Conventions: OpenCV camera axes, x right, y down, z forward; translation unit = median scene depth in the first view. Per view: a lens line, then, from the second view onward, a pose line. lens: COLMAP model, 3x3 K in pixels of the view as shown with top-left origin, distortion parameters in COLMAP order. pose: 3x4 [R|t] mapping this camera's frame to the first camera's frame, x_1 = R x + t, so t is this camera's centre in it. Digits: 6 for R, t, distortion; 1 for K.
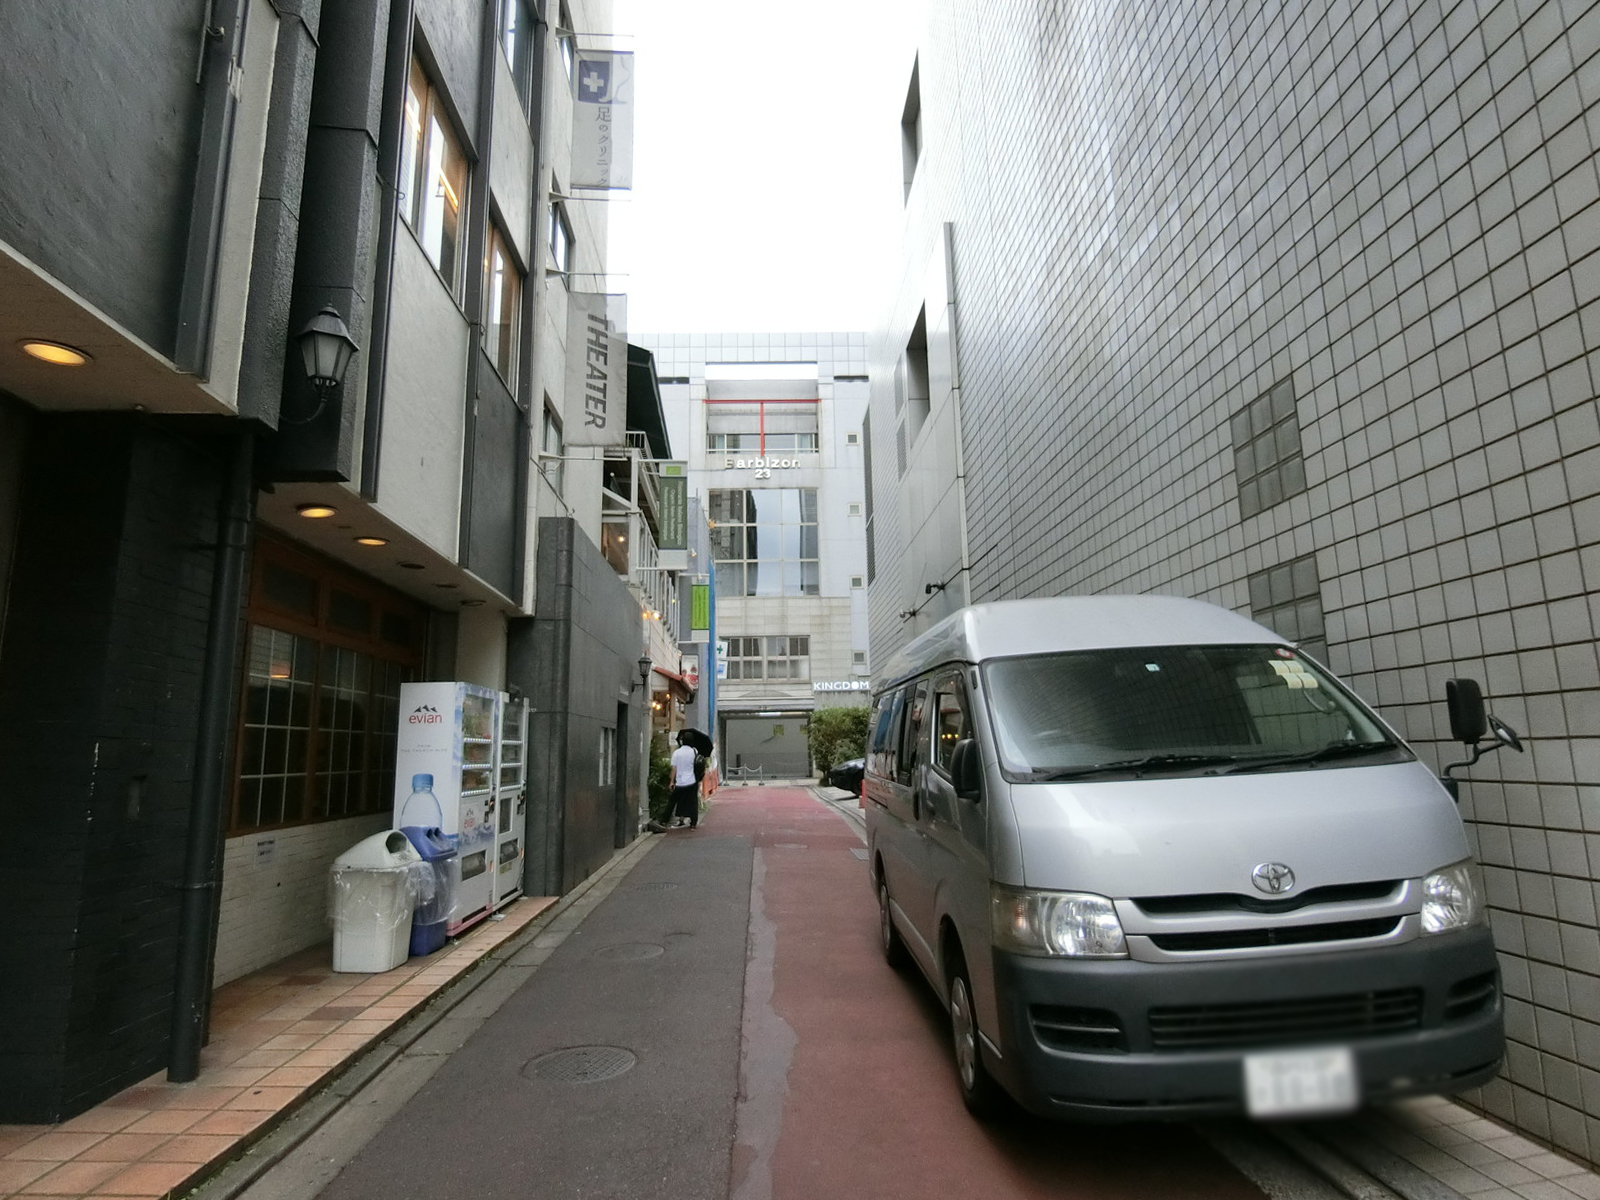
lens RADIAL K [[888.2, 0, 800.5], [0, 888.2, 592.9], [0, 0, 1]] dist [-0.033454, 0.000234]
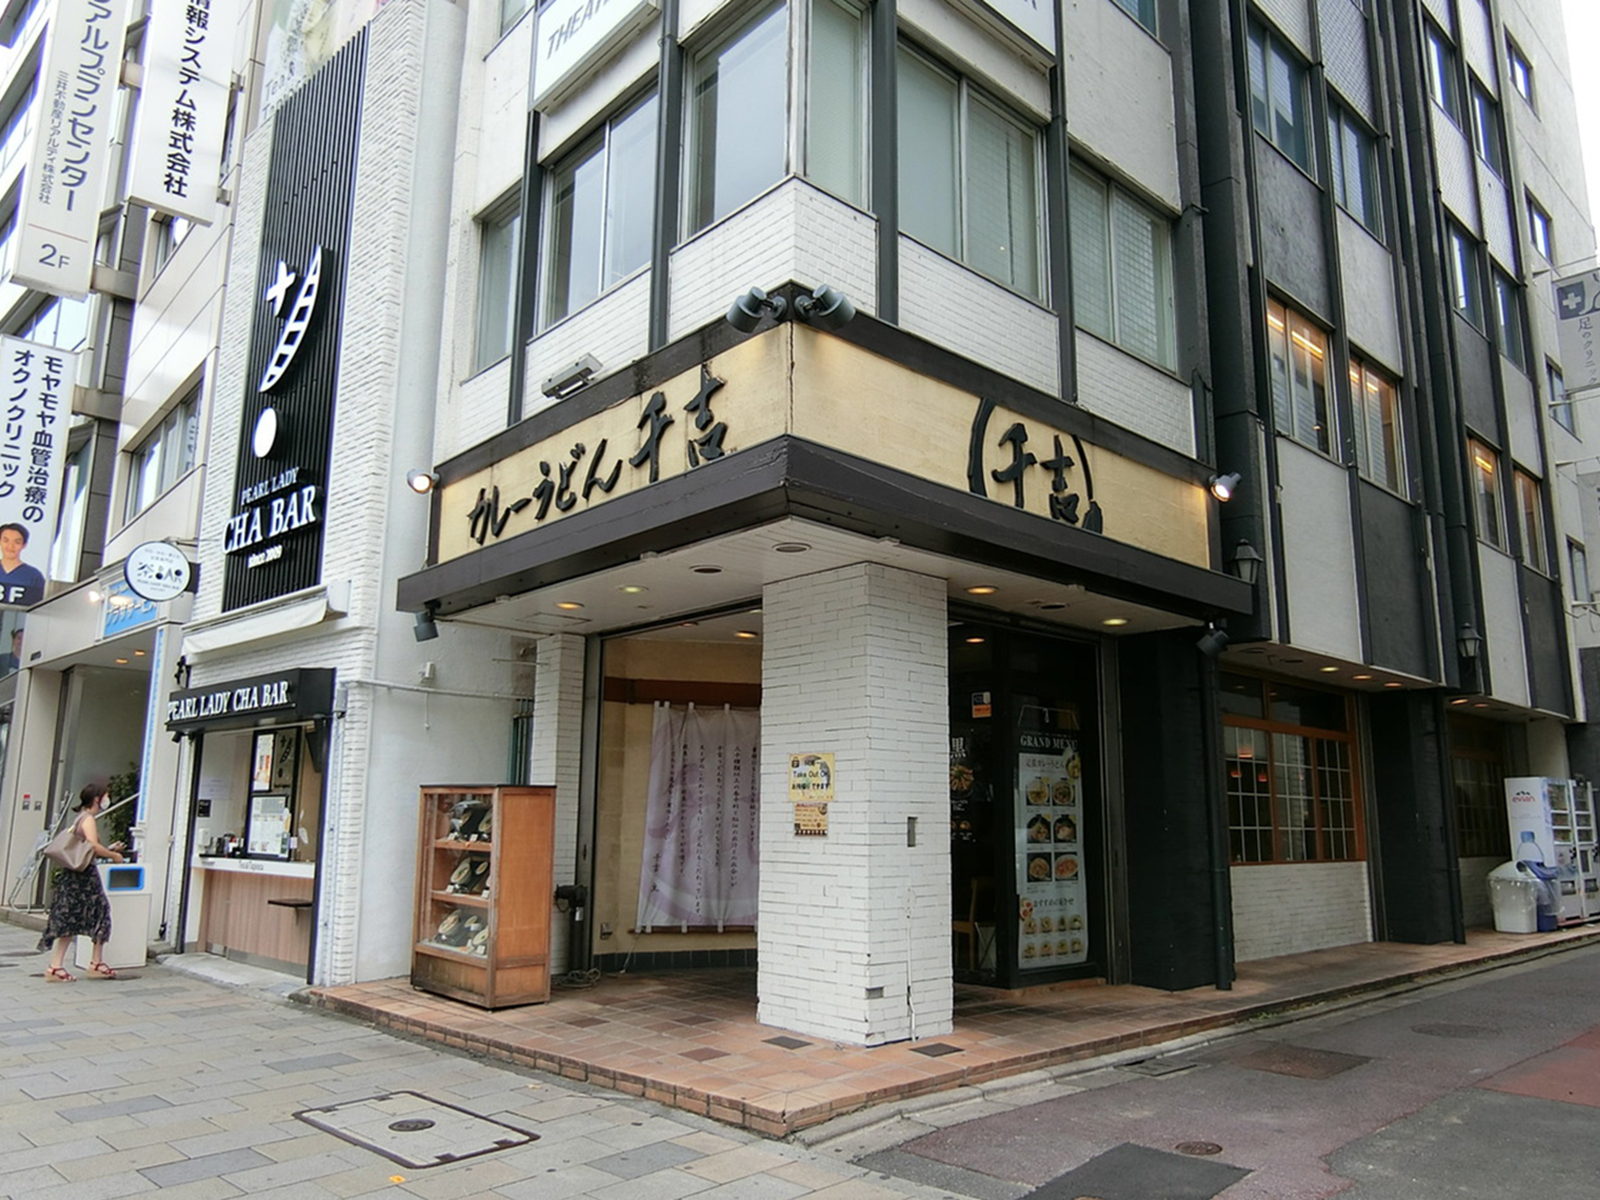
lens RADIAL K [[1115.5, 0, 793.0], [0, 1115.5, 602.5], [0, 0, 1]] dist [-0.005781, -0.000127]
pose [[0.617983, -0.116149, -0.777564, 0.400086], [0.113085, 0.991874, -0.058285, -0.255865], [0.778016, -0.051912, 0.626096, -1.362546]]
